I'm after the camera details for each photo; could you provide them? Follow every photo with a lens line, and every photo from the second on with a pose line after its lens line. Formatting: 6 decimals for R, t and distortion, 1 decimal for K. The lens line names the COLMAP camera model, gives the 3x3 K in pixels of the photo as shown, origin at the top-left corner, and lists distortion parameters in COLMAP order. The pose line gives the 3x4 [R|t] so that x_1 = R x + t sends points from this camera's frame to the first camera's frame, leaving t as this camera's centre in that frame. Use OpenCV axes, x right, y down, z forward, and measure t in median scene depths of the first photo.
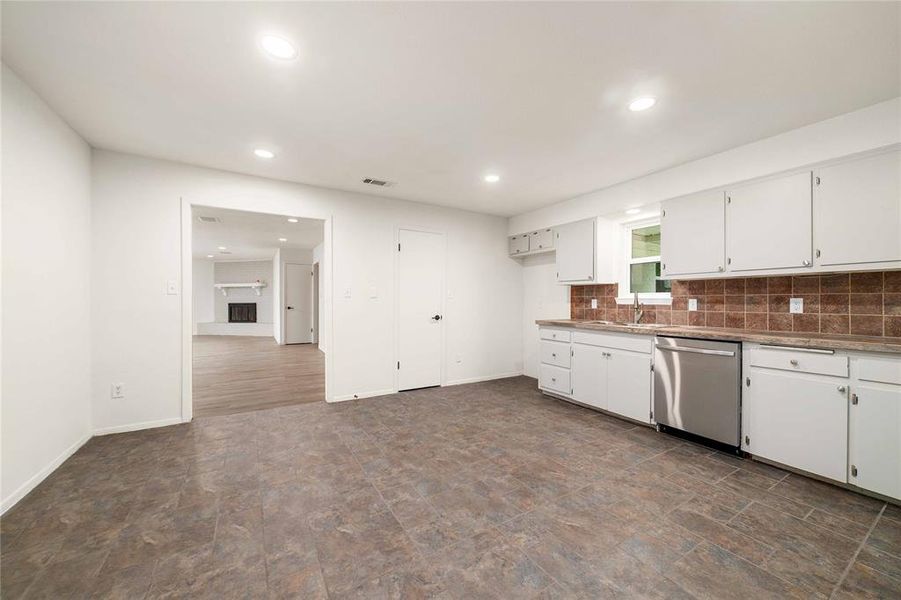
lens RADIAL K [[338.0, 0, 454.1], [0, 338.0, 301.1], [0, 0, 1]] dist [-0.003356, 0.000610]
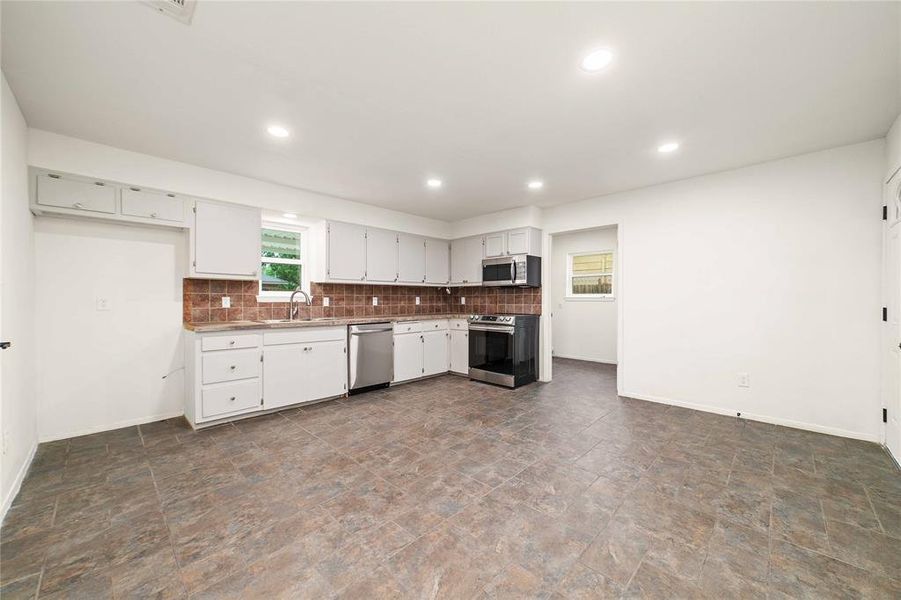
lens RADIAL K [[338.0, 0, 454.0], [0, 338.0, 302.0], [0, 0, 1]] dist [-0.003356, 0.000610]
pose [[-0.247888, -0.010261, 0.968734, -0.812882], [-0.000063, 0.999944, 0.010575, -0.002221], [-0.968789, 0.002560, -0.247874, 0.953097]]
